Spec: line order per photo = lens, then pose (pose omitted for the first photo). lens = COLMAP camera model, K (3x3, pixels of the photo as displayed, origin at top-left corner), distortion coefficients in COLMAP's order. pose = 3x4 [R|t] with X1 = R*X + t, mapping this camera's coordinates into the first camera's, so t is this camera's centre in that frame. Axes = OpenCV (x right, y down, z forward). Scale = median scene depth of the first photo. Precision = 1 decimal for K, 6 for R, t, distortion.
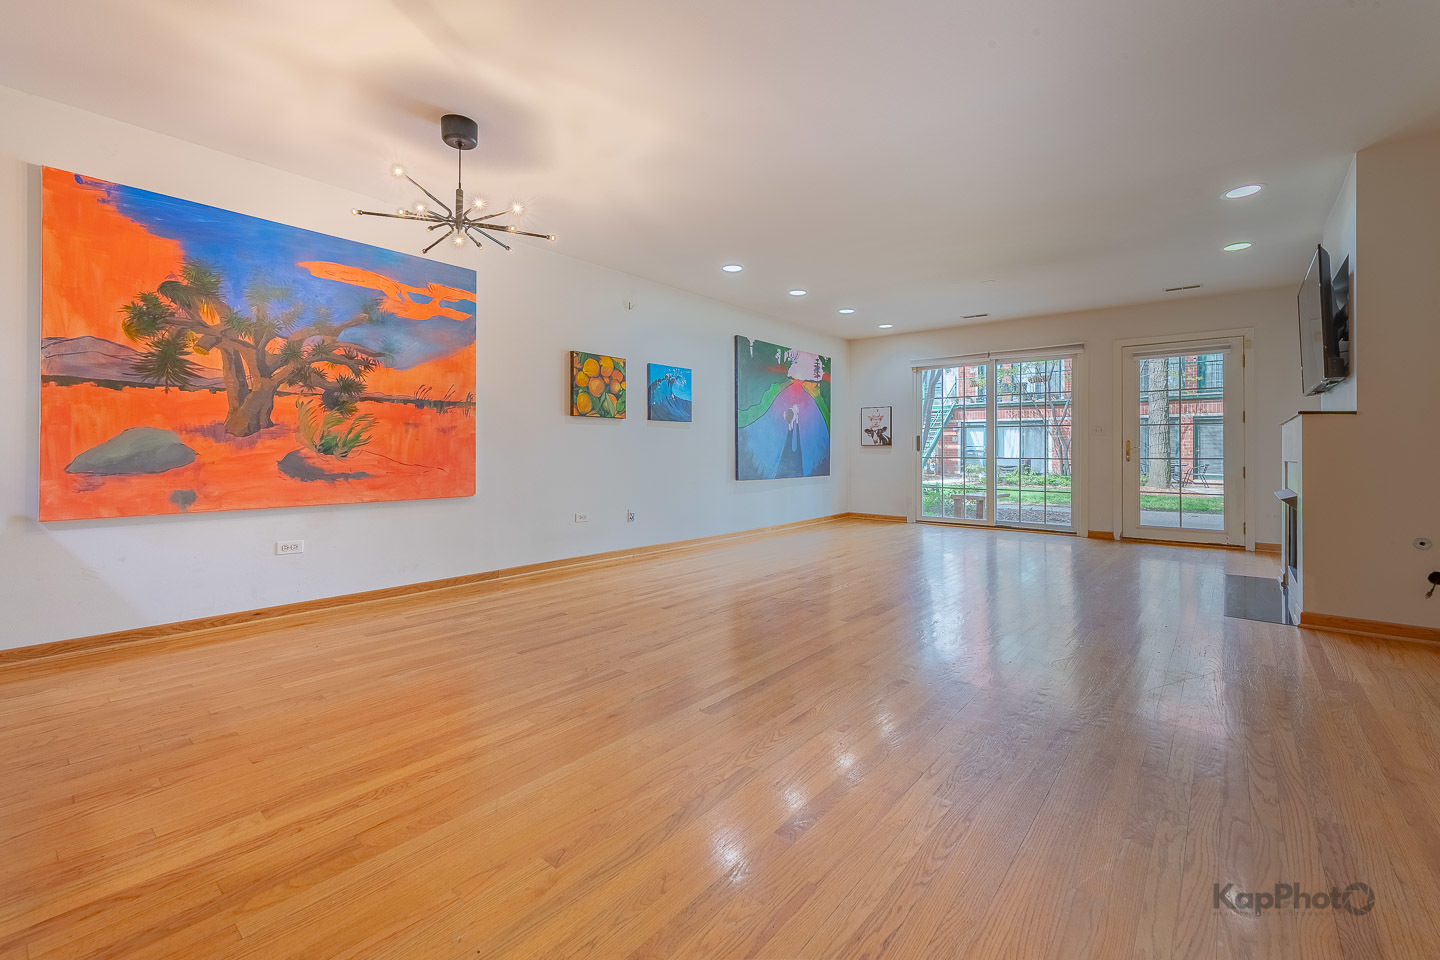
lens RADIAL K [[588.7, 0, 766.8], [0, 588.7, 440.9], [0, 0, 1]] dist [0.013095, -0.006204]
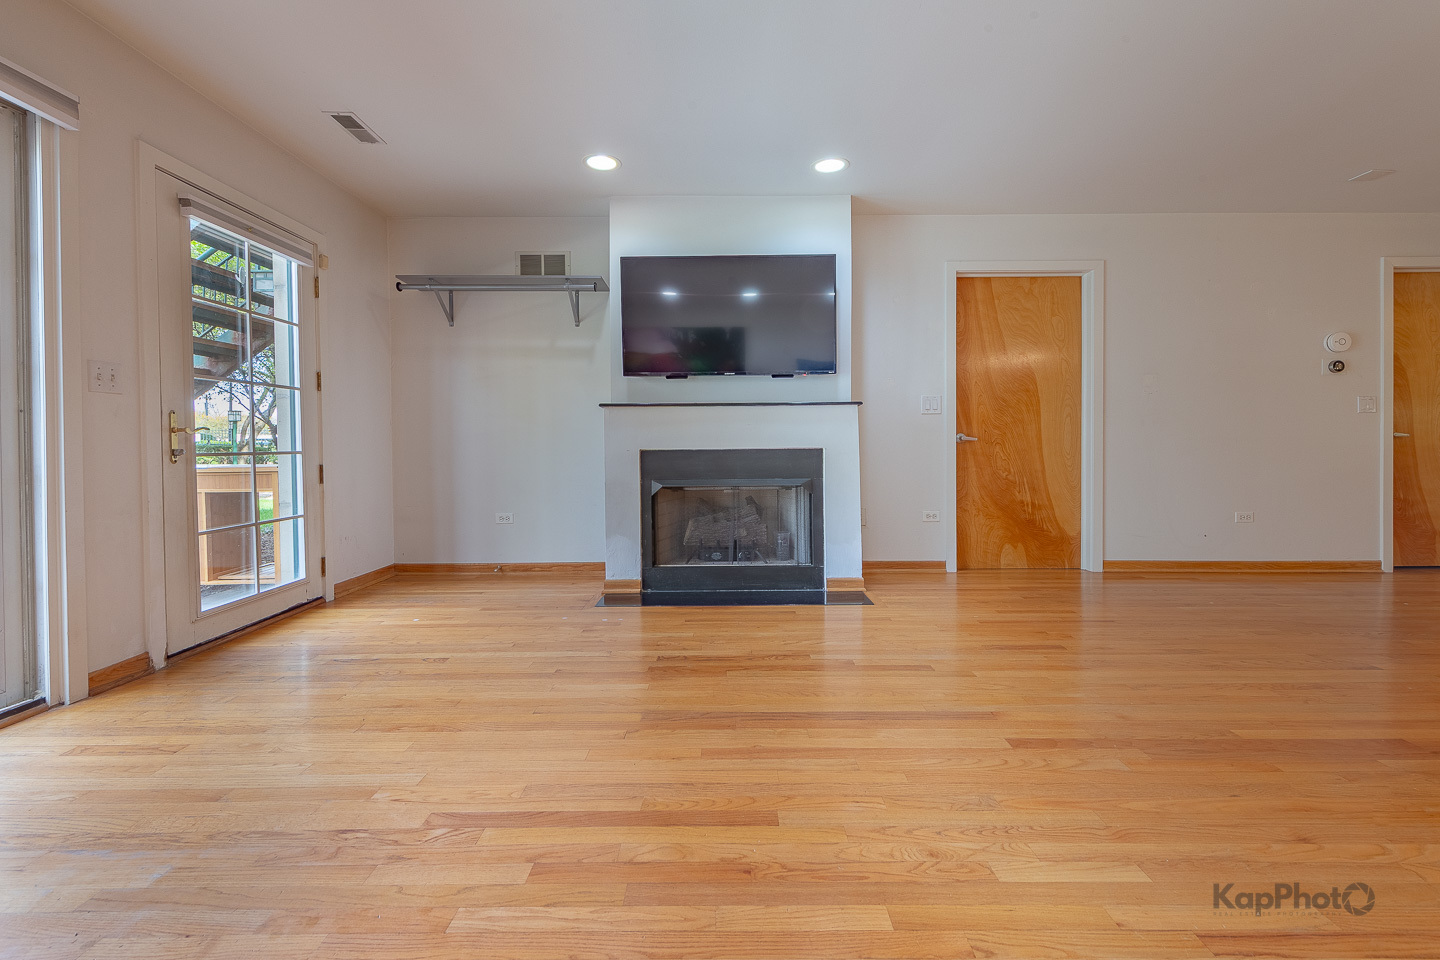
lens RADIAL K [[588.7, 0, 716.5], [0, 588.7, 450.2], [0, 0, 1]] dist [0.013095, -0.006204]
pose [[-0.600310, -0.011599, 0.799683, 0.125010], [-0.004346, 0.999927, 0.011242, 0.038474], [-0.799755, 0.003273, -0.600317, 1.706926]]
